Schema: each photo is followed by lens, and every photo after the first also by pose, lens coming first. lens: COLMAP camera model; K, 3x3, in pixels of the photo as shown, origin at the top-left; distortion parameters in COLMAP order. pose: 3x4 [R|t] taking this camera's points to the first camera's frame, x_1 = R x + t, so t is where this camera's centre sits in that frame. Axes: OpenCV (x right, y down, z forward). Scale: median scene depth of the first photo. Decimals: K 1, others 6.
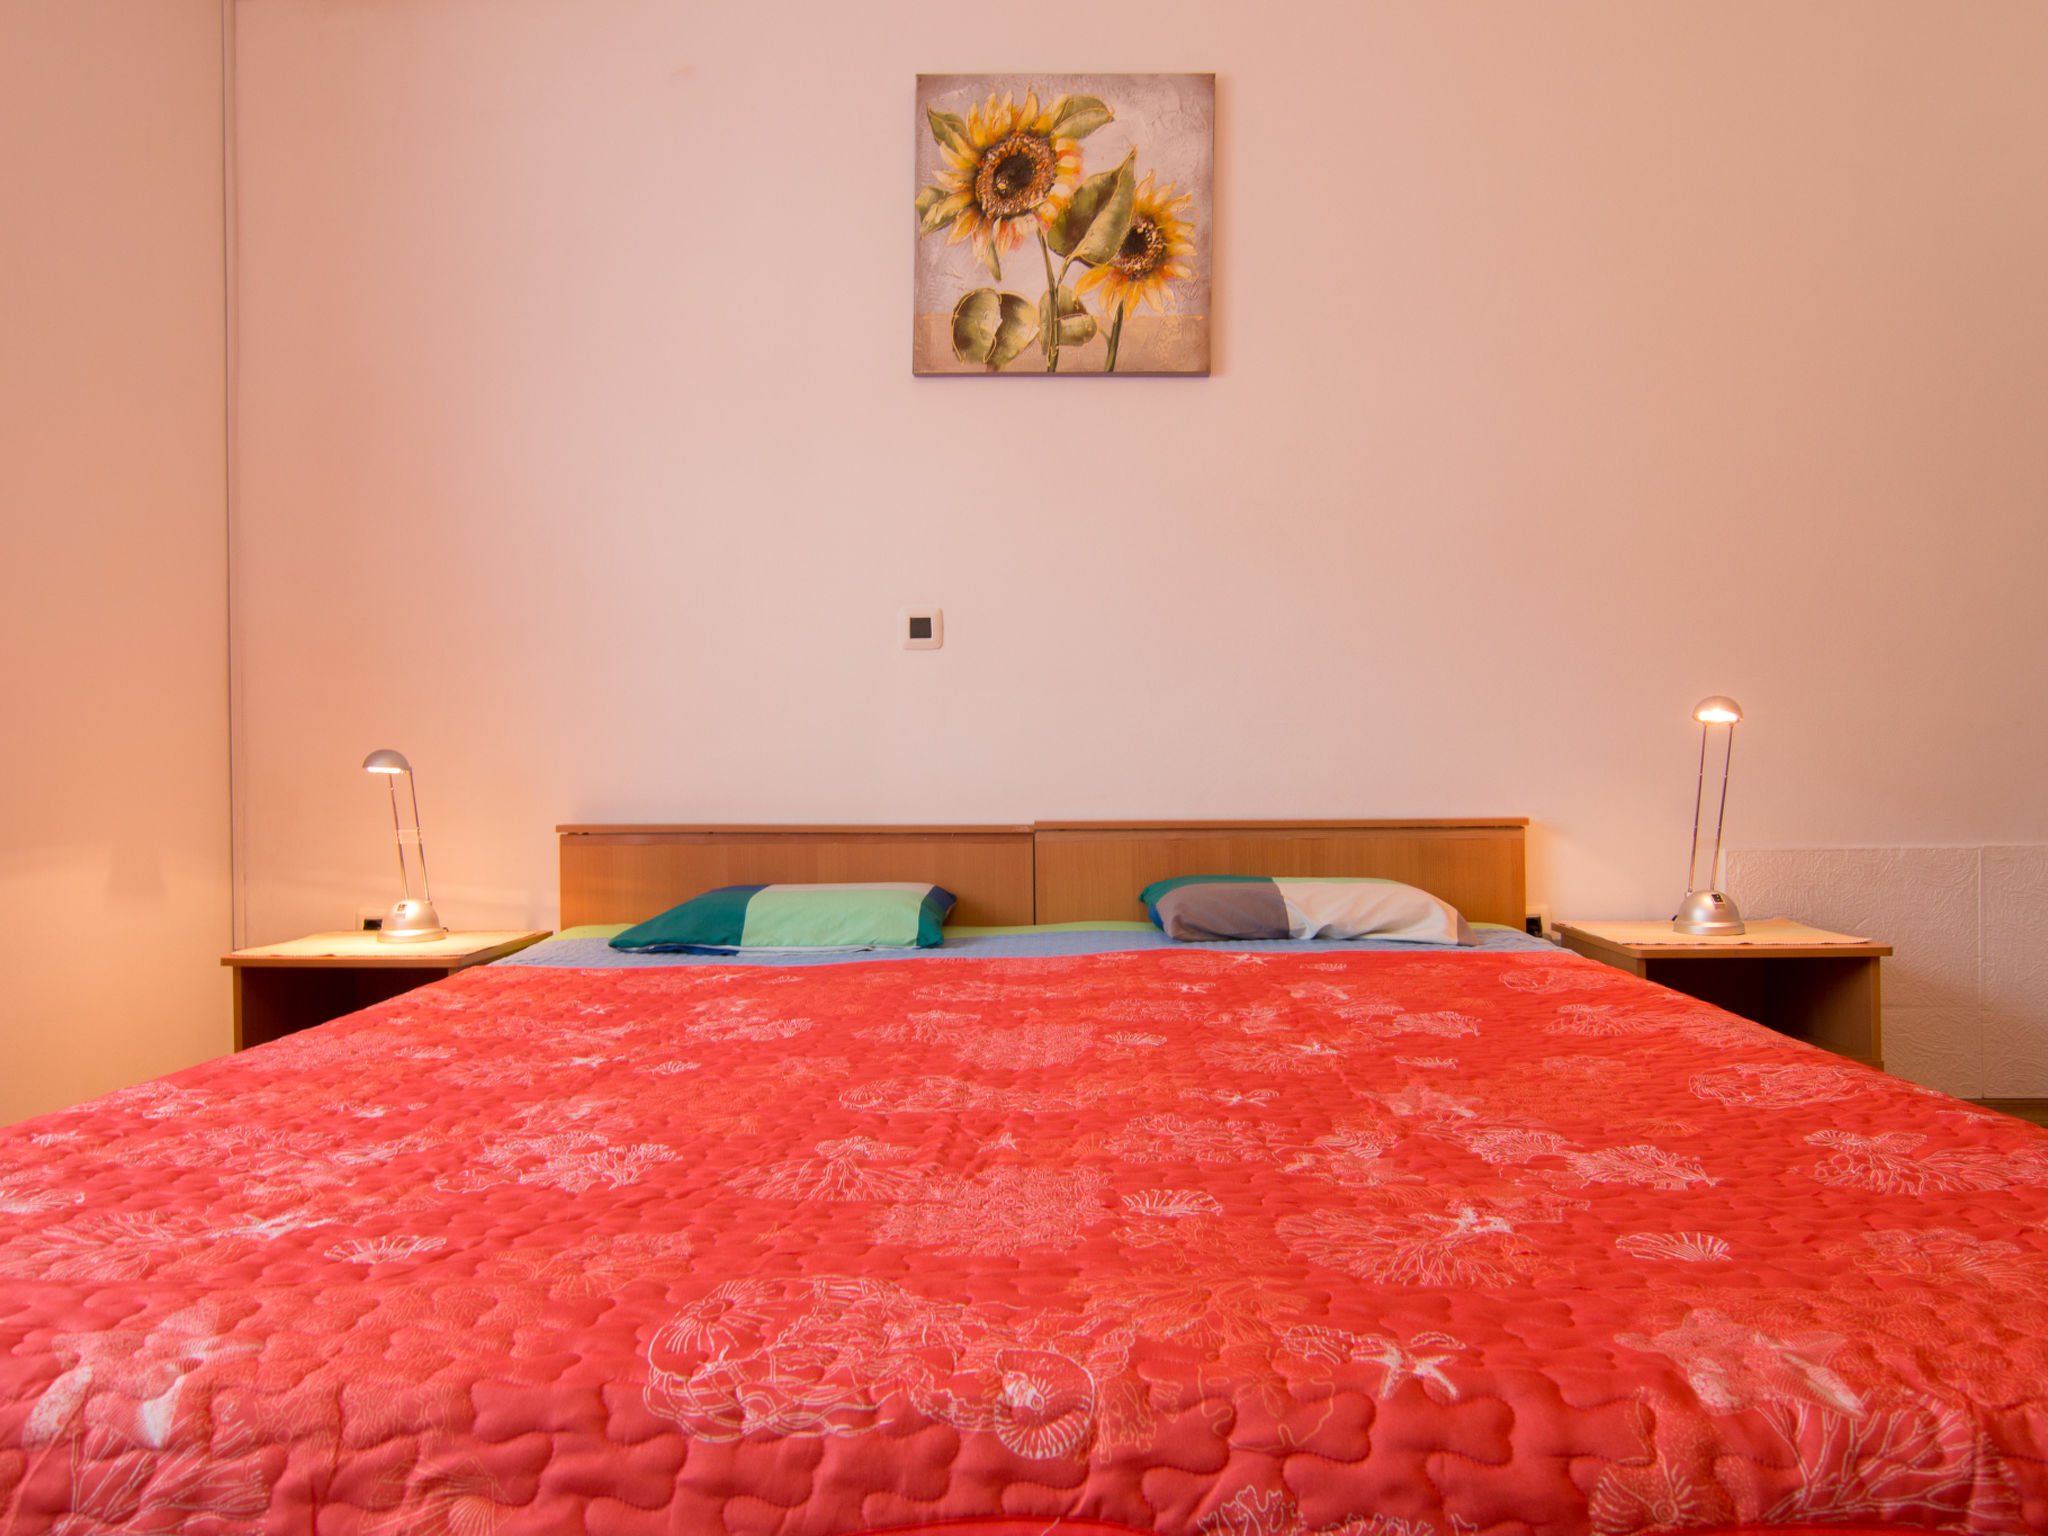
lens RADIAL K [[1333.2, 0, 1016.6], [0, 1333.2, 773.5], [0, 0, 1]] dist [-0.008000, -0.014327]
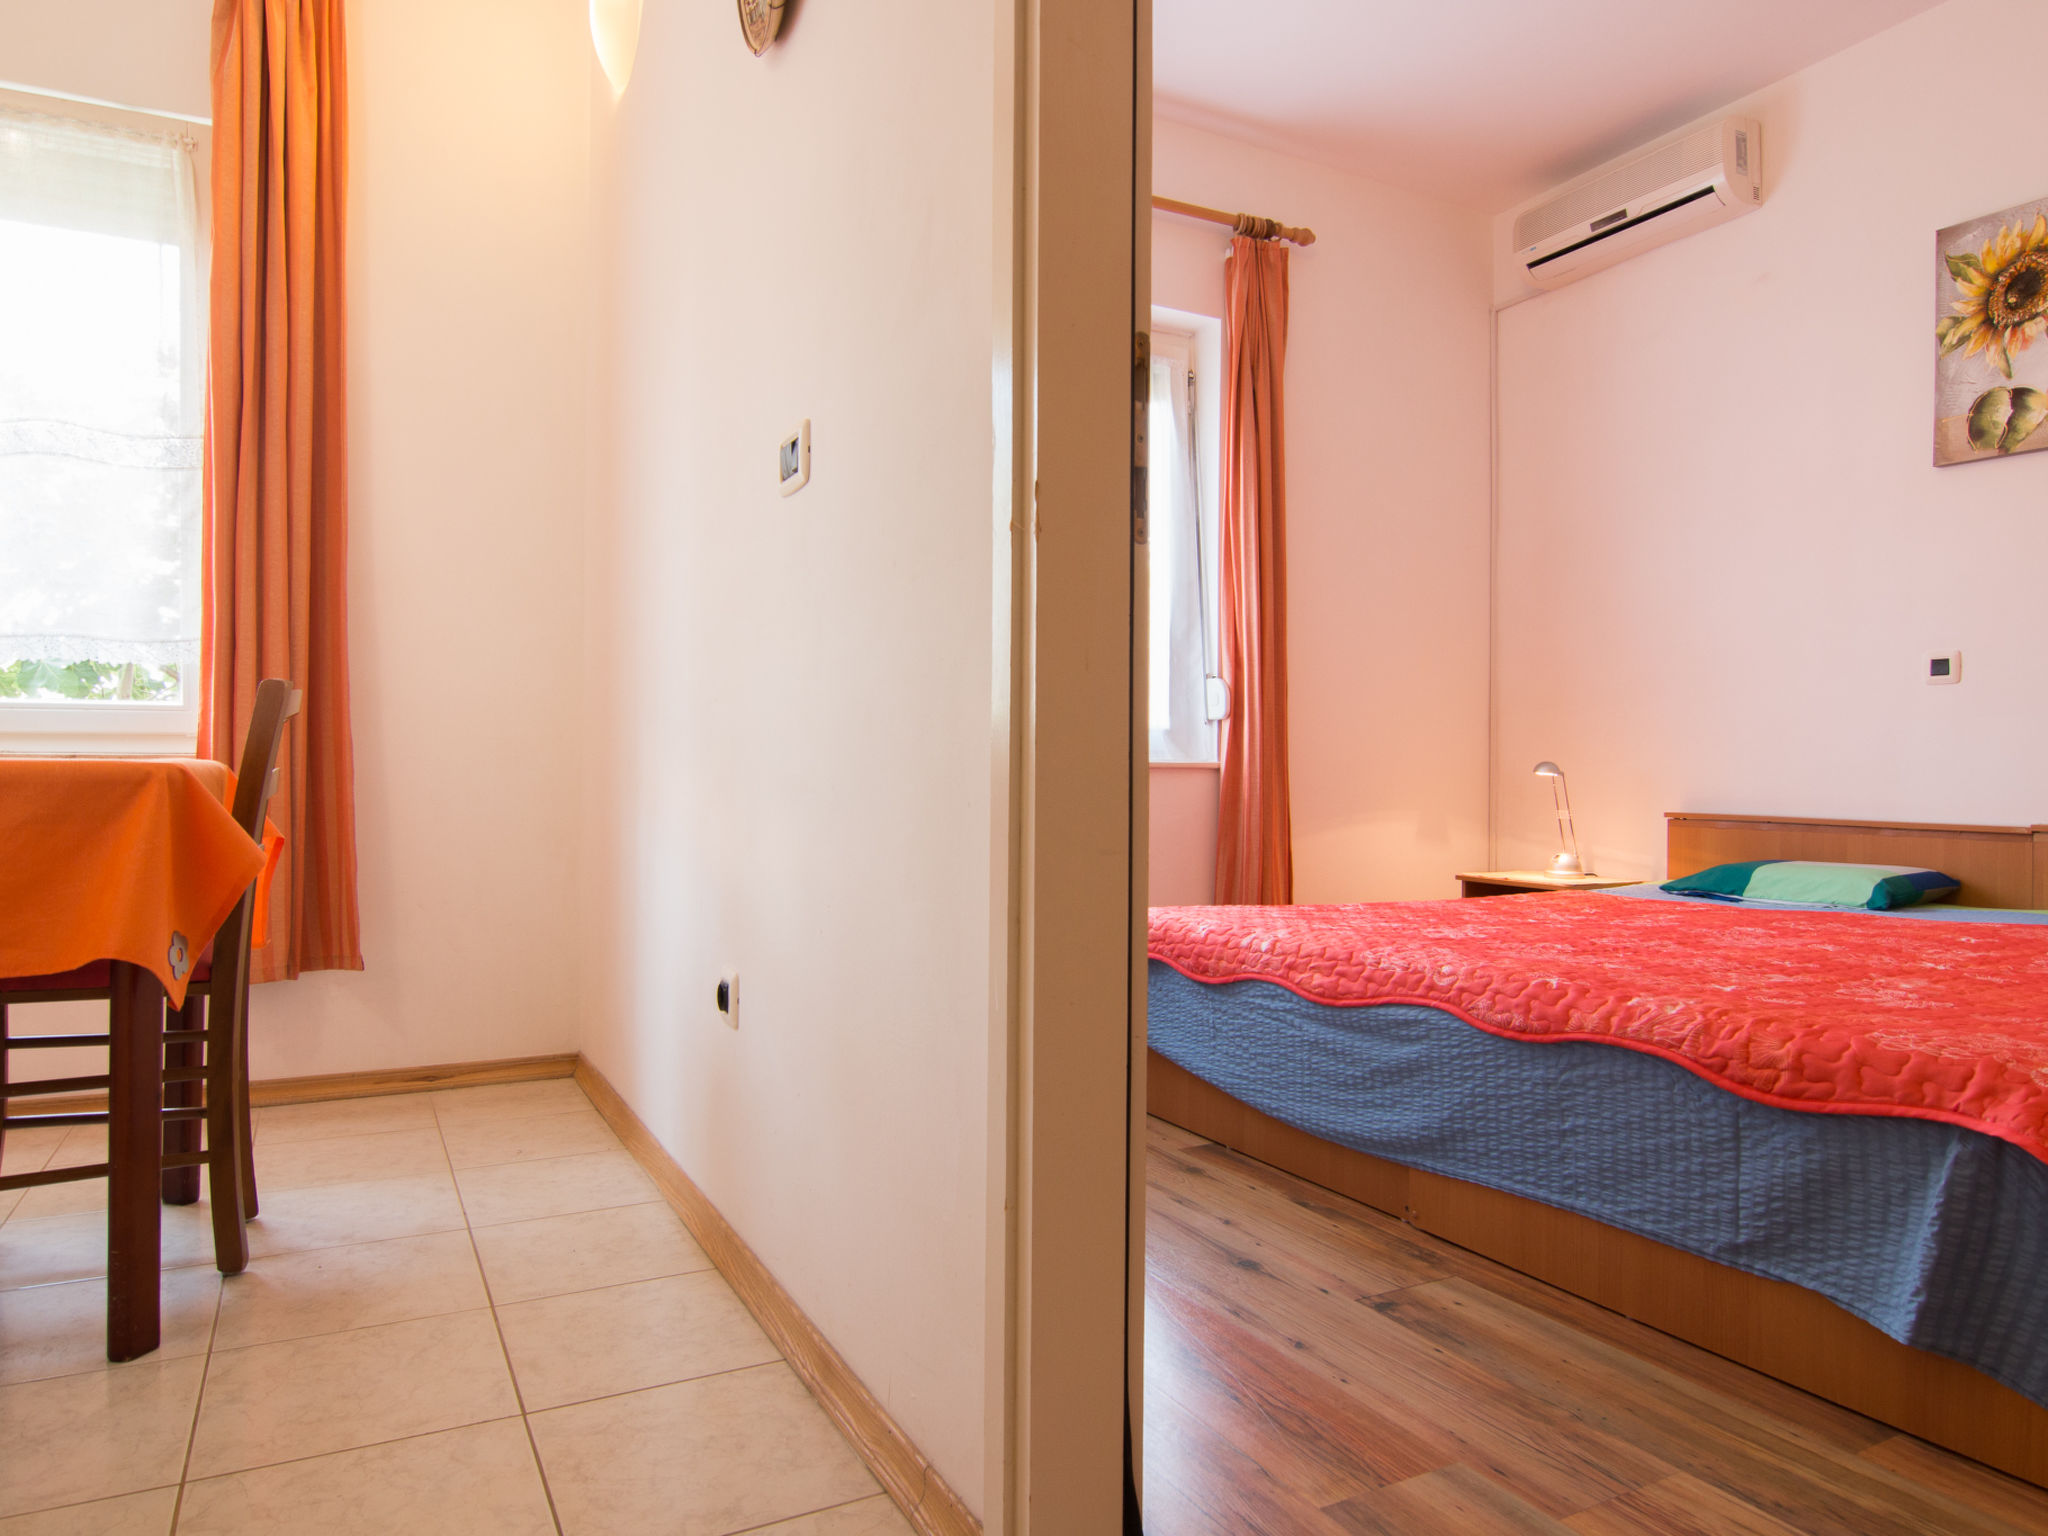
lens RADIAL K [[1292.7, 0, 1014.3], [0, 1292.7, 774.0], [0, 0, 1]] dist [-0.011536, -0.006693]
pose [[0.509162, 0.015364, -0.860534, 0.535334], [-0.015588, 0.999841, 0.008628, -0.005344], [0.860530, 0.009020, 0.509321, -0.373261]]
